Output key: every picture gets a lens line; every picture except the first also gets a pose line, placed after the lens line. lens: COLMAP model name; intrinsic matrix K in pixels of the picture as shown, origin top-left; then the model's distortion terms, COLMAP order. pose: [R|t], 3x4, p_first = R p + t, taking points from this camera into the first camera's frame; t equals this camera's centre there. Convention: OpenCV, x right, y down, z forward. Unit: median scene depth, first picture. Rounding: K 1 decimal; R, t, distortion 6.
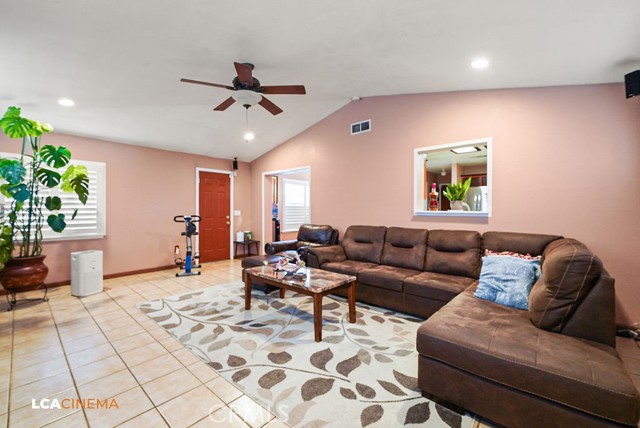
lens RADIAL K [[266.6, 0, 318.8], [0, 266.6, 212.4], [0, 0, 1]] dist [-0.011455, 0.000173]
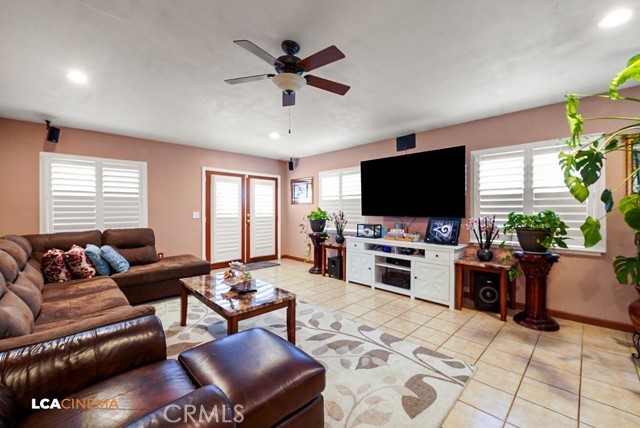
lens RADIAL K [[266.6, 0, 321.2], [0, 266.6, 209.6], [0, 0, 1]] dist [-0.011455, 0.000173]
pose [[-0.997550, 0.002620, 0.069906, -0.440799], [0.004074, 0.999778, 0.020666, -0.032248], [-0.069836, 0.020900, -0.997340, 1.886770]]
